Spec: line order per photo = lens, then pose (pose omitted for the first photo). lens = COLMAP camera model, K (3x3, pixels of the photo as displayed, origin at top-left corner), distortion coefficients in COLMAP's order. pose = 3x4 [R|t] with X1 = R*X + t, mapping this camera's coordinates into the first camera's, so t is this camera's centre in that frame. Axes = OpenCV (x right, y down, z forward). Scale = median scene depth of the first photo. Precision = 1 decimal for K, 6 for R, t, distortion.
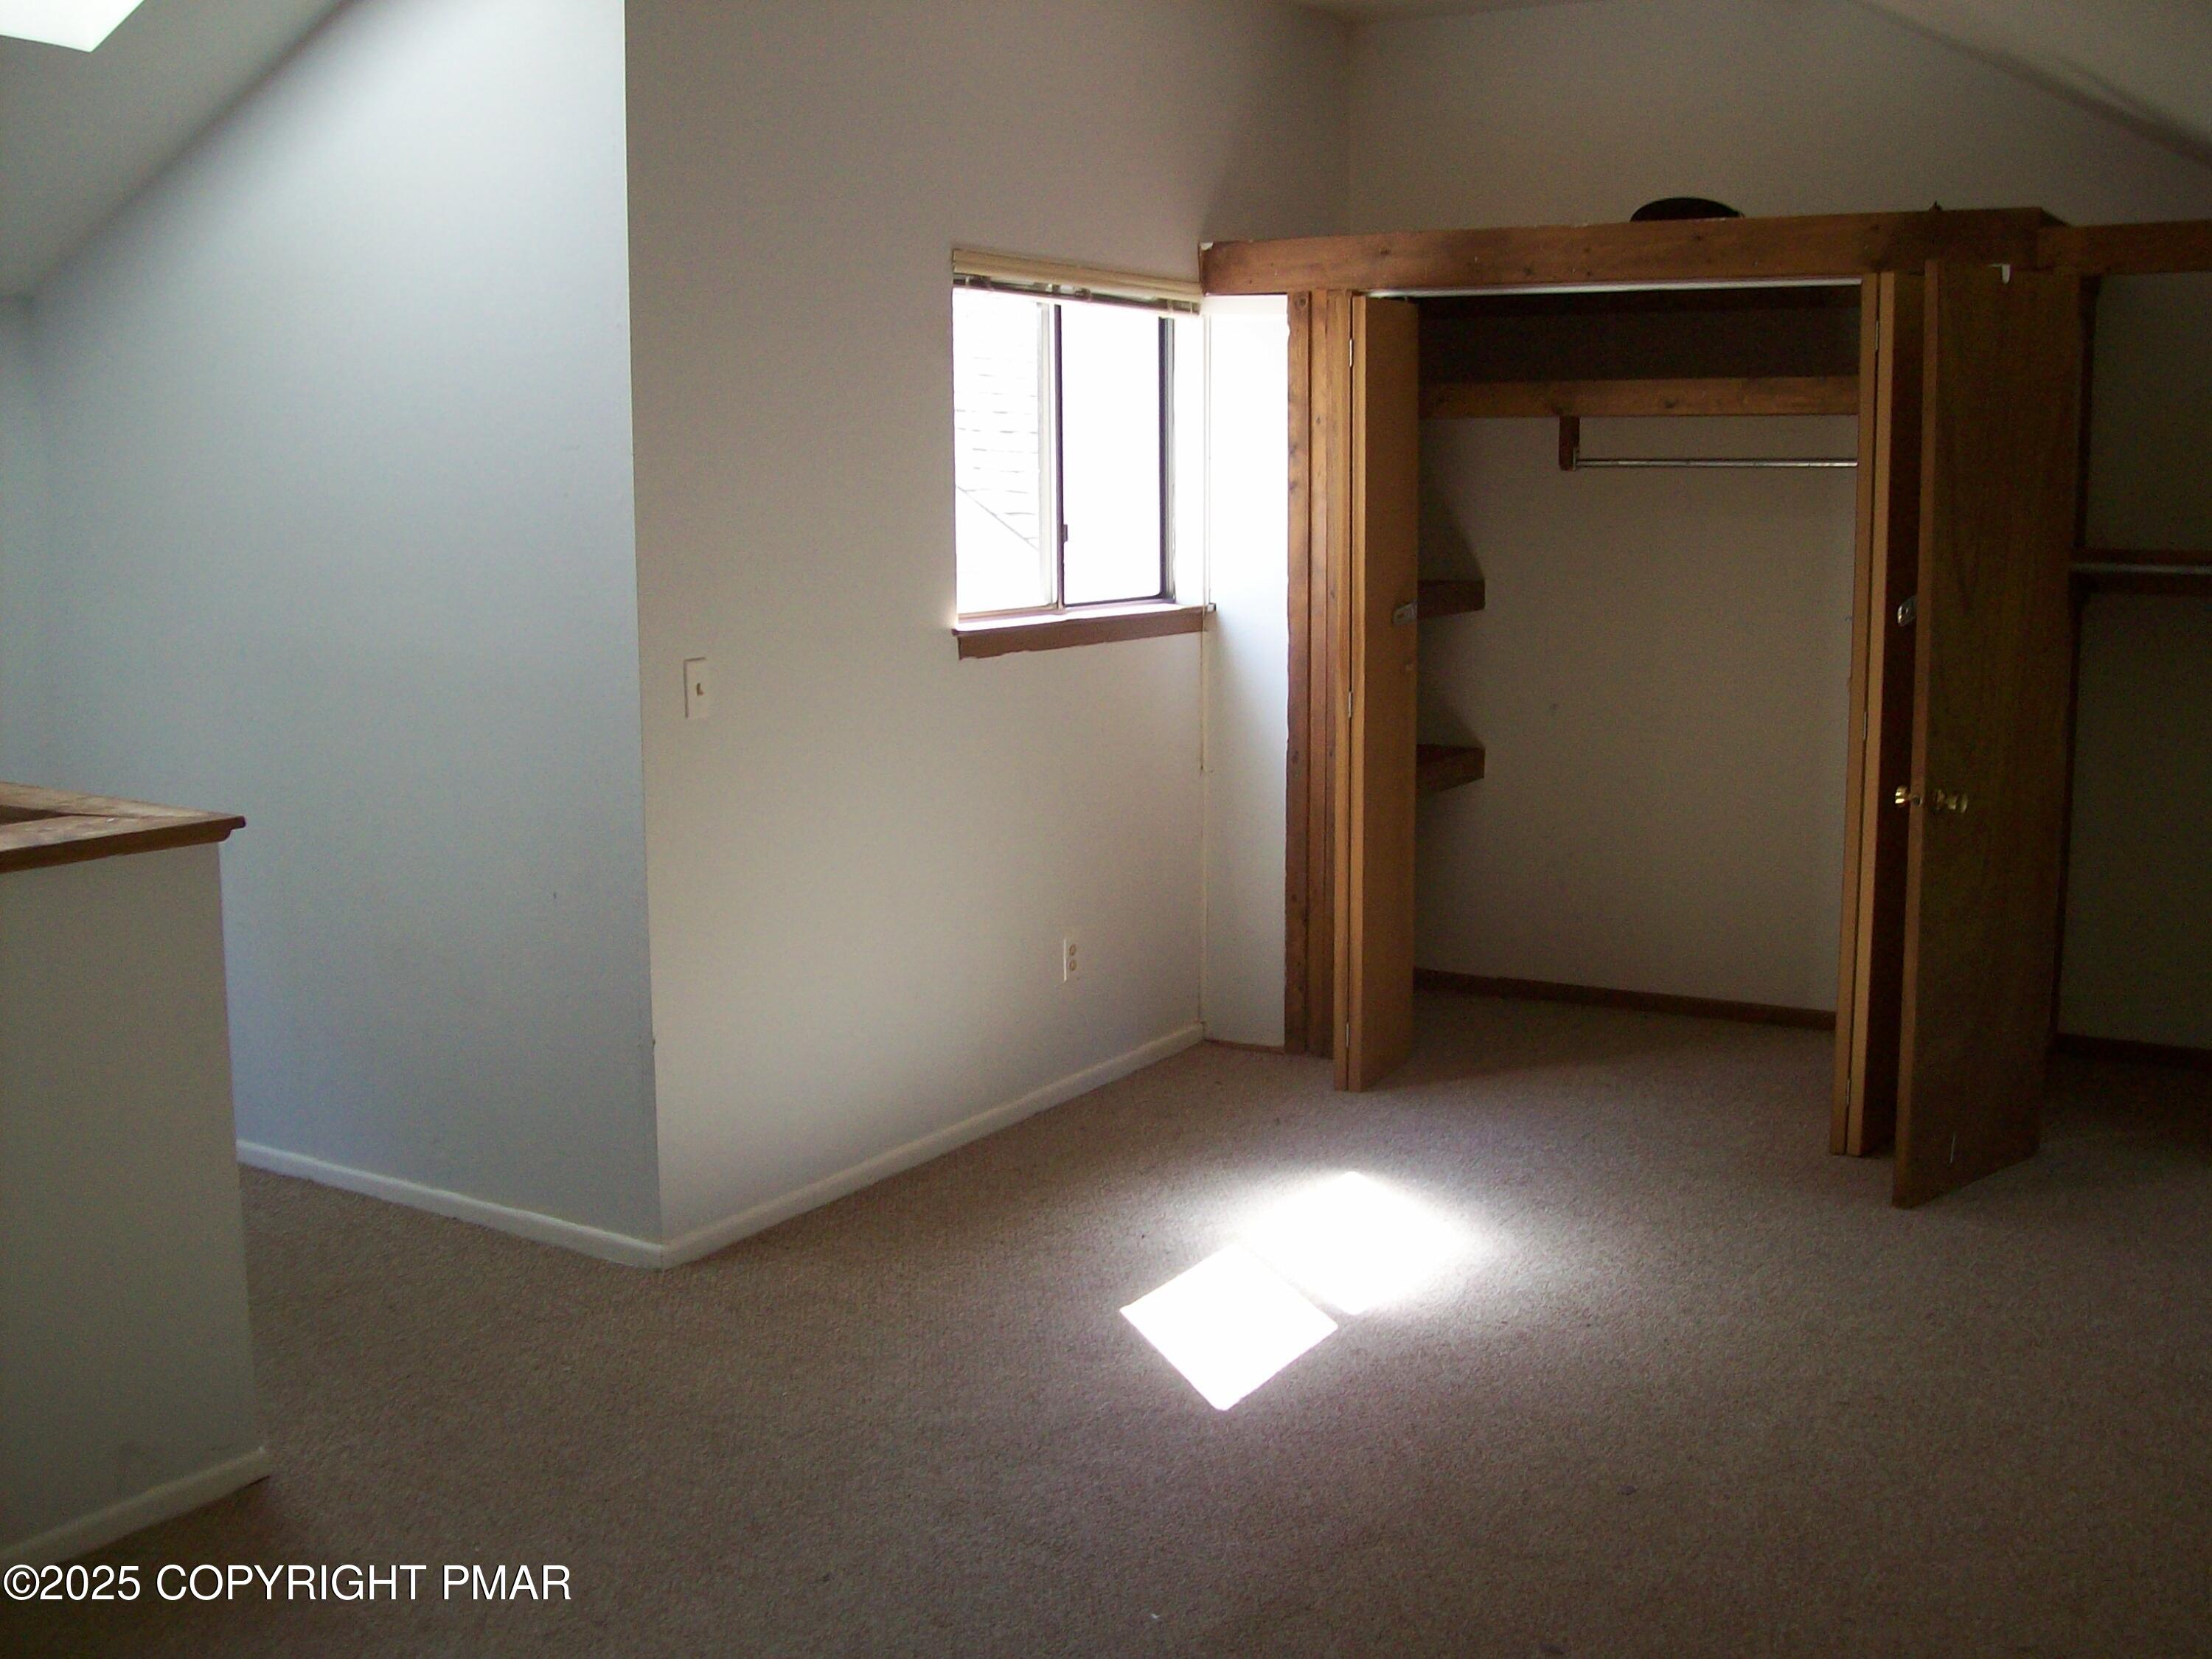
lens RADIAL K [[2346.6, 0, 1119.8], [0, 2346.6, 808.7], [0, 0, 1]] dist [-0.086996, 0.000000]
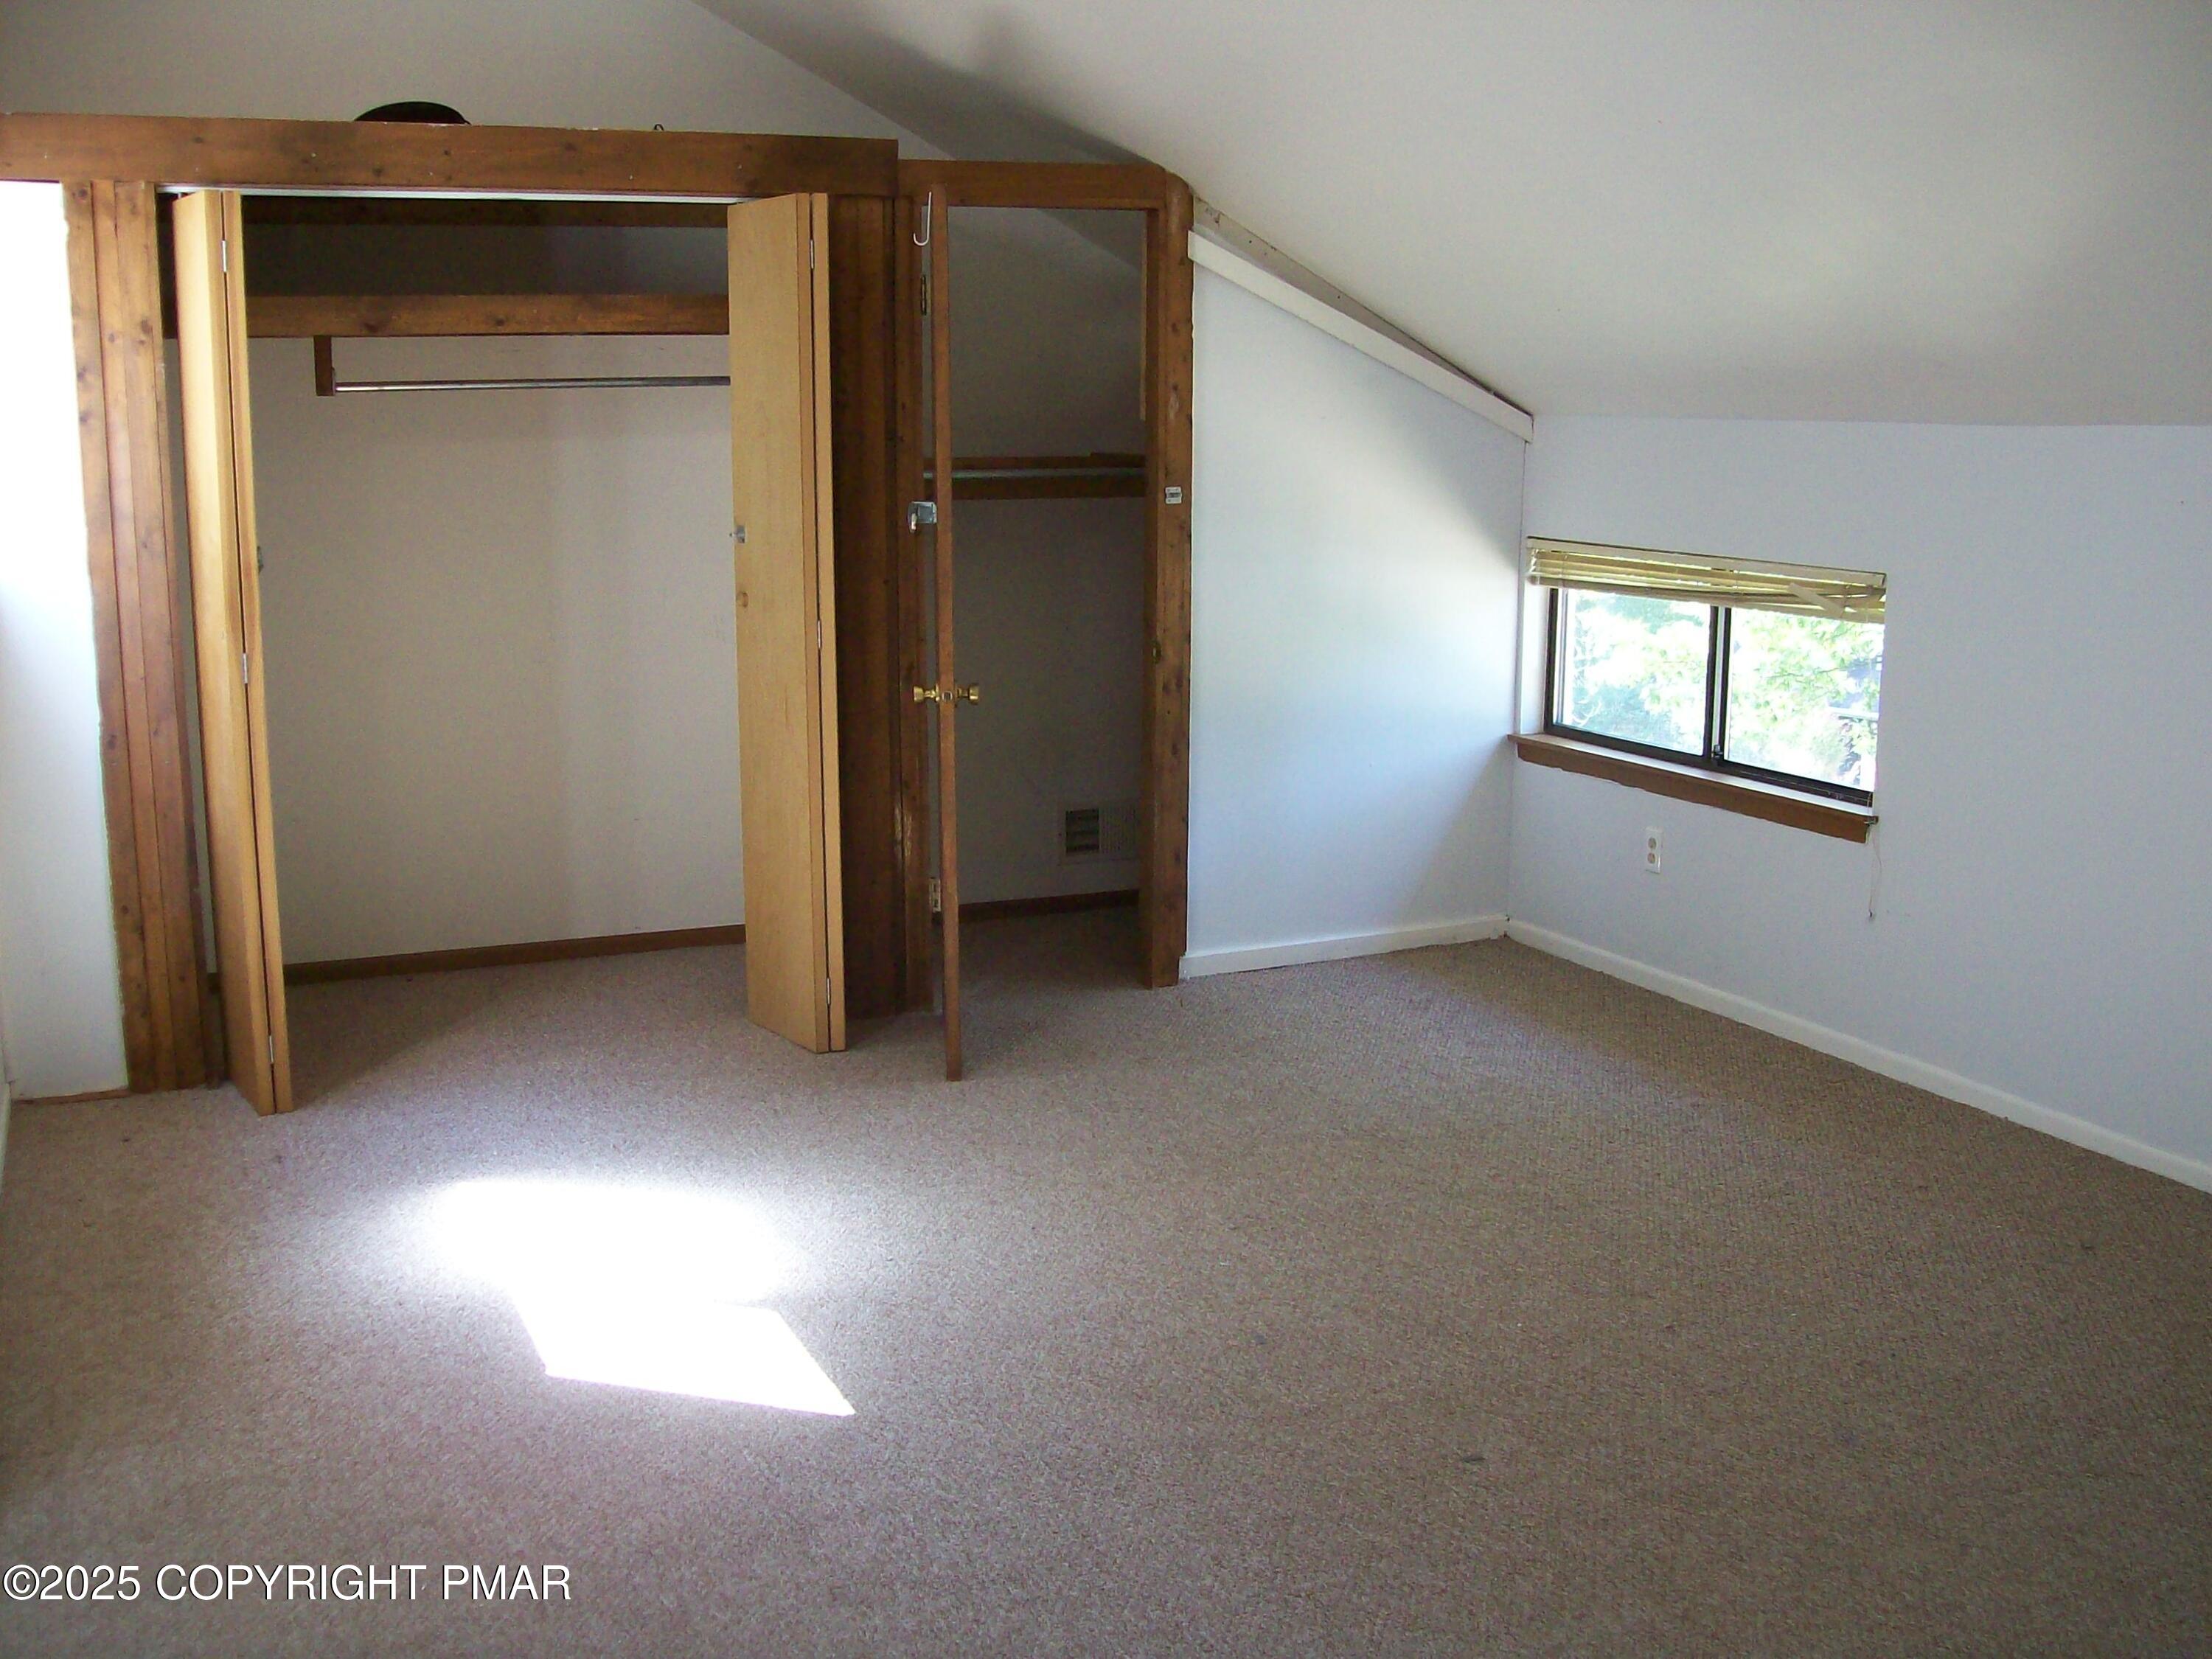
lens RADIAL K [[2346.6, 0, 1111.6], [0, 2346.6, 850.8], [0, 0, 1]] dist [-0.086996, 0.000000]
pose [[0.618210, -0.149855, 0.771596, -0.358375], [0.114361, 0.988360, 0.100327, -0.026605], [-0.777649, 0.026218, 0.628152, 0.213456]]
